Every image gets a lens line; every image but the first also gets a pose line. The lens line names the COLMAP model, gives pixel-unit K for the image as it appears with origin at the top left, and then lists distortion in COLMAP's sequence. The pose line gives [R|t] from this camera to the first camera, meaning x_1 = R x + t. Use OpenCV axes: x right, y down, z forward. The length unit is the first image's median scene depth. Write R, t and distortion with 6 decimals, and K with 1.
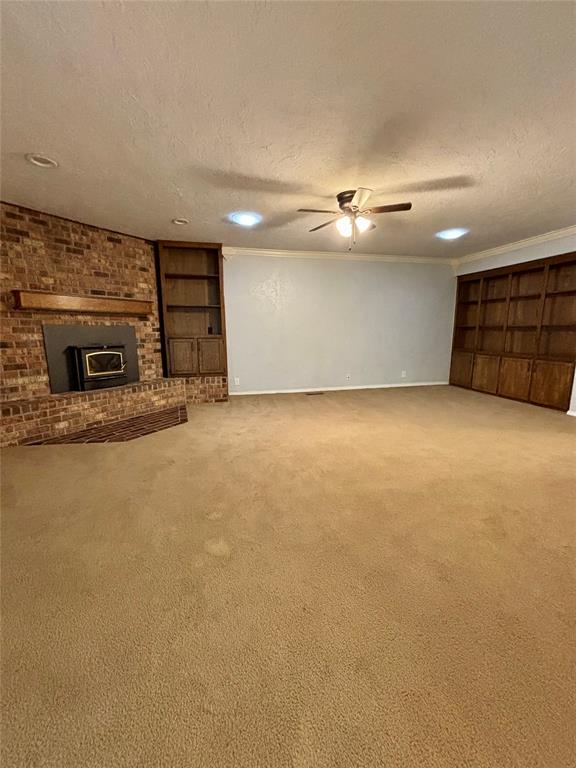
lens RADIAL K [[310.3, 0, 287.4], [0, 310.3, 384.6], [0, 0, 1]] dist [0.001969, -0.001112]
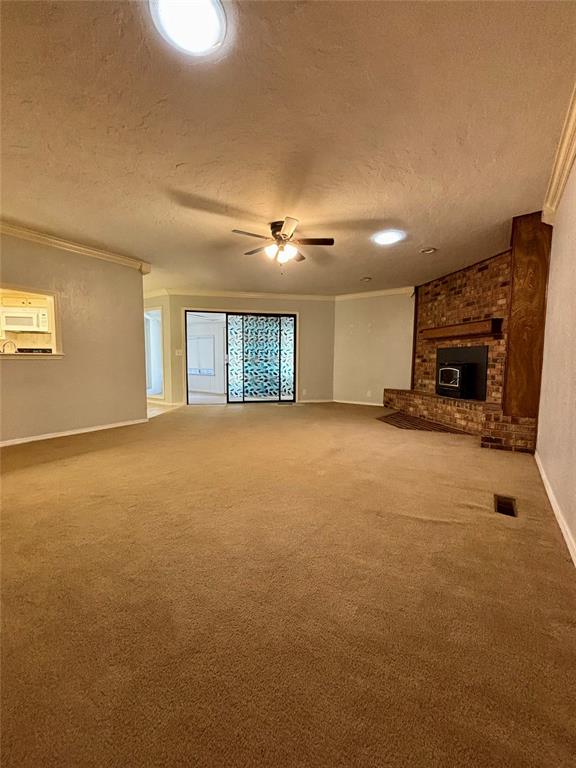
lens RADIAL K [[310.3, 0, 287.4], [0, 310.3, 384.6], [0, 0, 1]] dist [0.001969, -0.001112]
pose [[-0.736057, 0.054248, -0.674742, 0.666966], [-0.114936, 0.972294, 0.203551, -0.198302], [0.667090, 0.227378, -0.709430, 1.323477]]
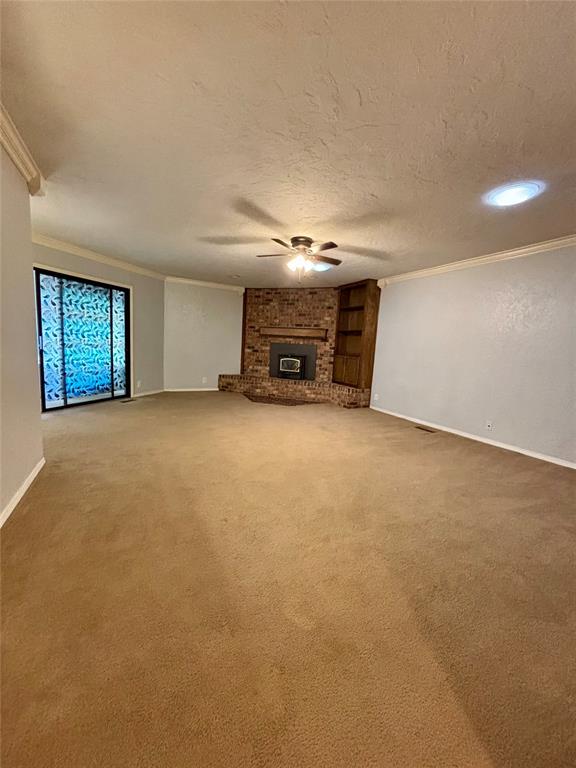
lens RADIAL K [[316.4, 0, 284.9], [0, 316.4, 384.9], [0, 0, 1]] dist [0.076298, -0.000255]
pose [[0.228003, 0.143061, -0.963093, 1.040559], [-0.216325, 0.971868, 0.093151, -0.109253], [0.949325, 0.187102, 0.252536, 0.490894]]
